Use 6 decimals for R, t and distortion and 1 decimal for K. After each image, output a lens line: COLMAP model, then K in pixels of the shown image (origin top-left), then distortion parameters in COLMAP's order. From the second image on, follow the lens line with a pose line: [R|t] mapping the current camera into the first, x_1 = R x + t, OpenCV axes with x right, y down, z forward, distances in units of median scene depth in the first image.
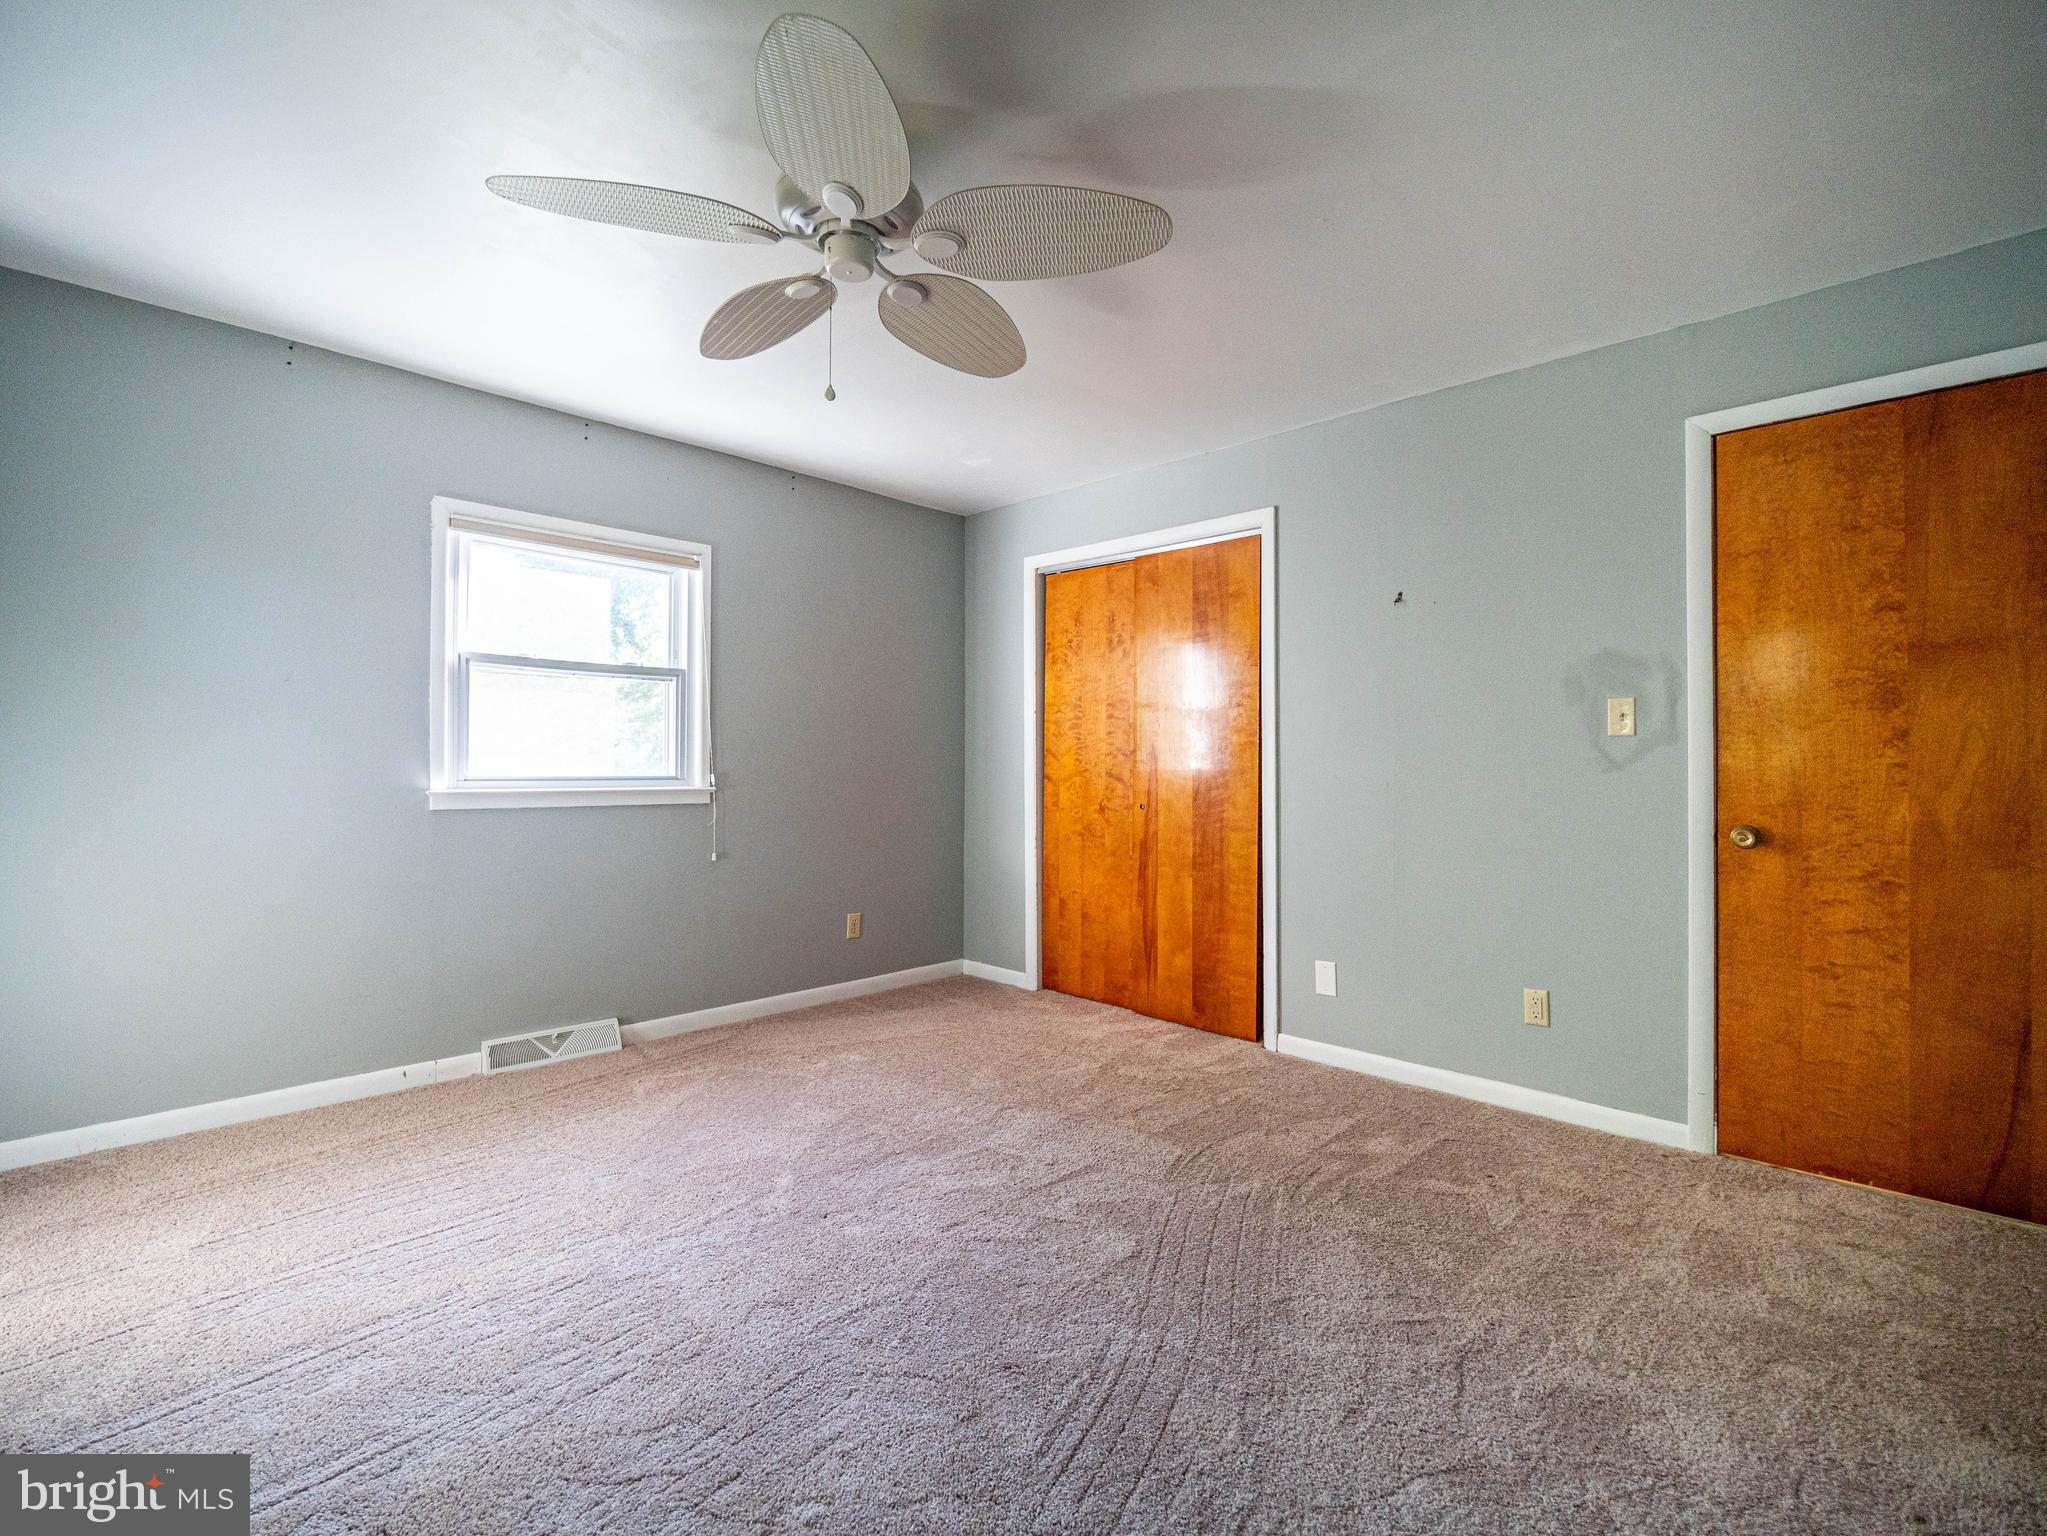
lens RADIAL K [[943.9, 0, 1026.7], [0, 943.9, 756.8], [0, 0, 1]] dist [-0.010242, -0.001143]
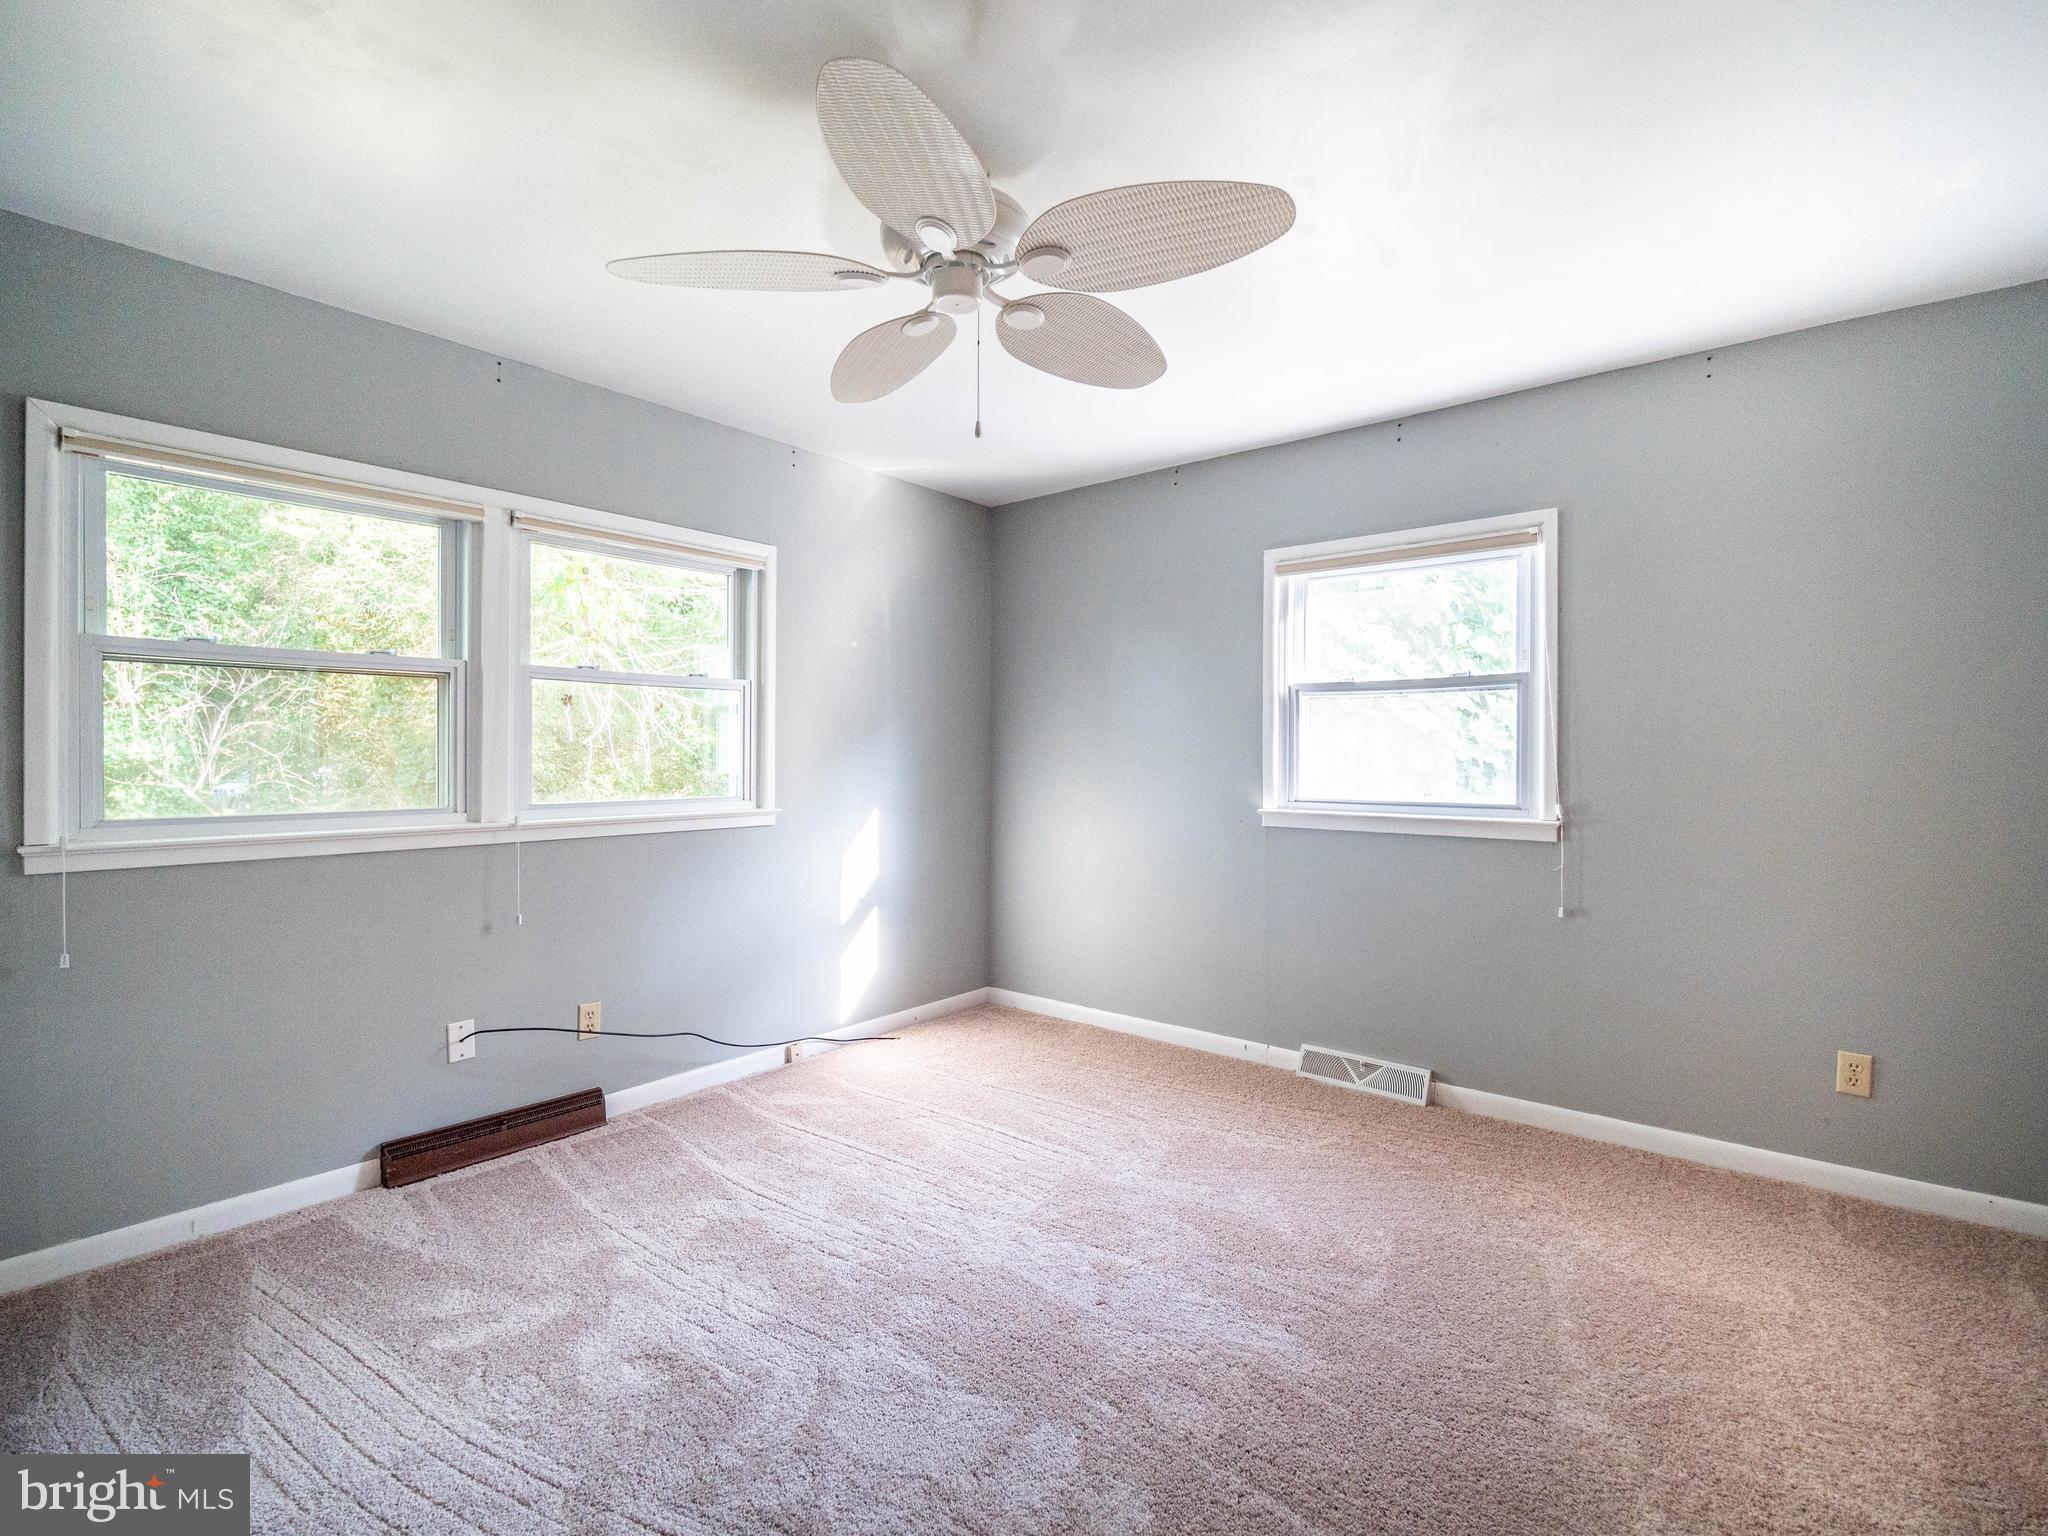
lens RADIAL K [[950.5, 0, 1038.1], [0, 950.5, 762.1], [0, 0, 1]] dist [-0.005709, -0.005742]
pose [[0.072188, 0.000592, -0.997391, 0.479109], [0.007865, 0.999968, 0.001162, -0.023661], [0.997360, -0.007928, 0.072182, 0.609499]]
